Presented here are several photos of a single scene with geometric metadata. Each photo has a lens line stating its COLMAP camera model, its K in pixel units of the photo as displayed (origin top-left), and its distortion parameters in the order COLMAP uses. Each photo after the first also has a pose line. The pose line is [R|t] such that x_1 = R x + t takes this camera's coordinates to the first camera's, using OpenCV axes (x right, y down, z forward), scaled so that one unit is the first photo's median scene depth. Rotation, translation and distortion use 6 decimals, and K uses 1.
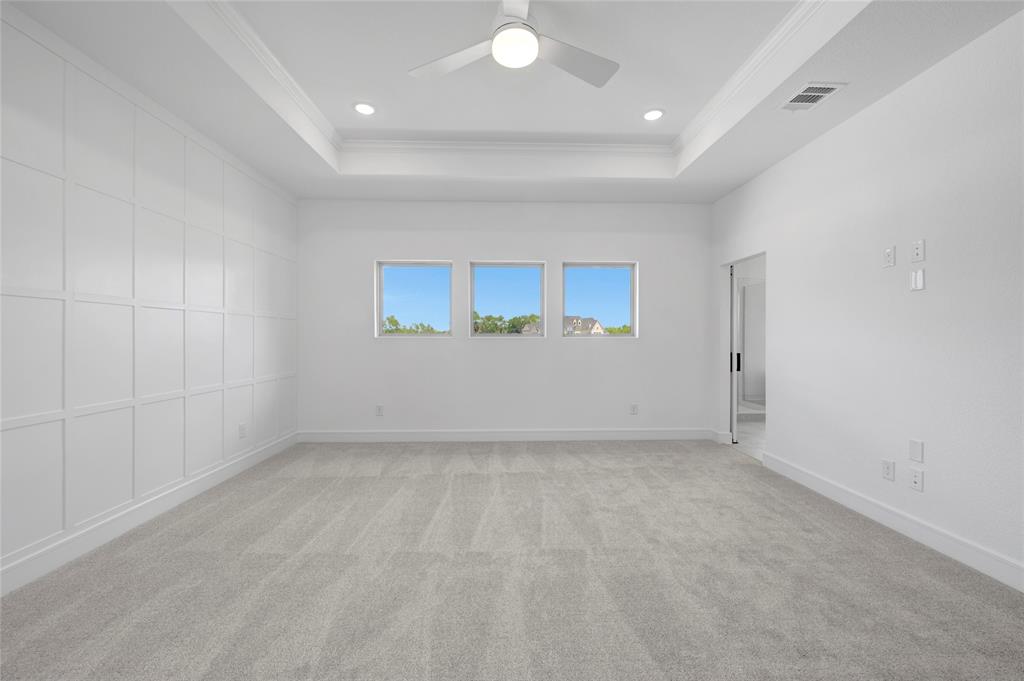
lens RADIAL K [[410.4, 0, 511.3], [0, 410.4, 342.9], [0, 0, 1]] dist [0.000407, -0.001370]
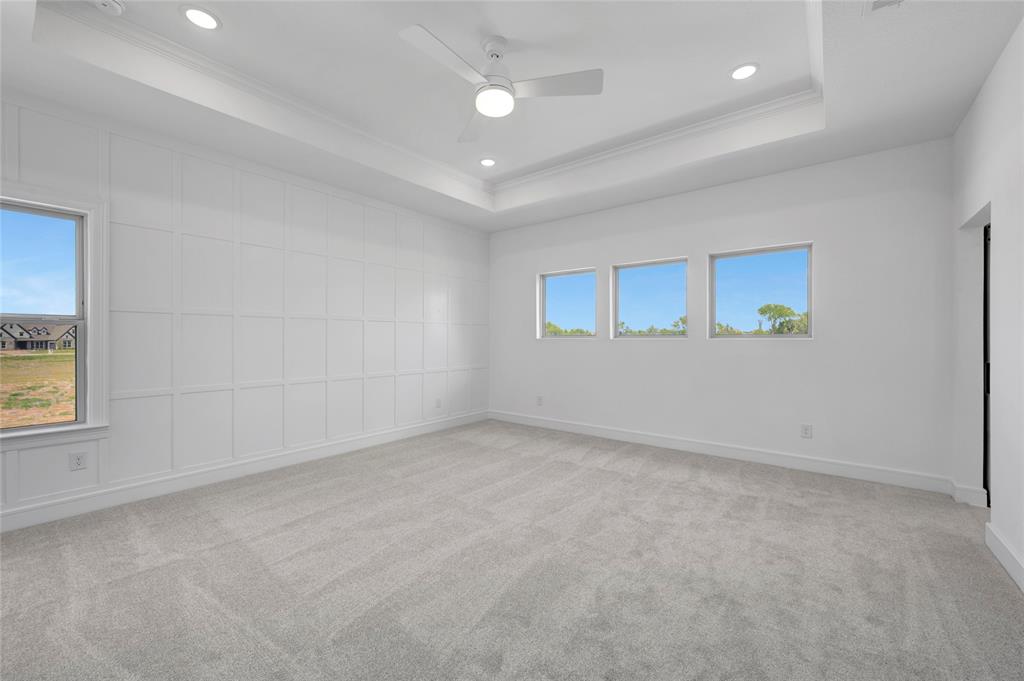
lens RADIAL K [[410.4, 0, 514.6], [0, 410.4, 343.4], [0, 0, 1]] dist [0.000407, -0.001370]
pose [[0.763233, 0.007602, -0.646078, 0.513855], [-0.008581, 0.999962, 0.001628, -0.001905], [0.646066, 0.004302, 0.763269, 0.063010]]
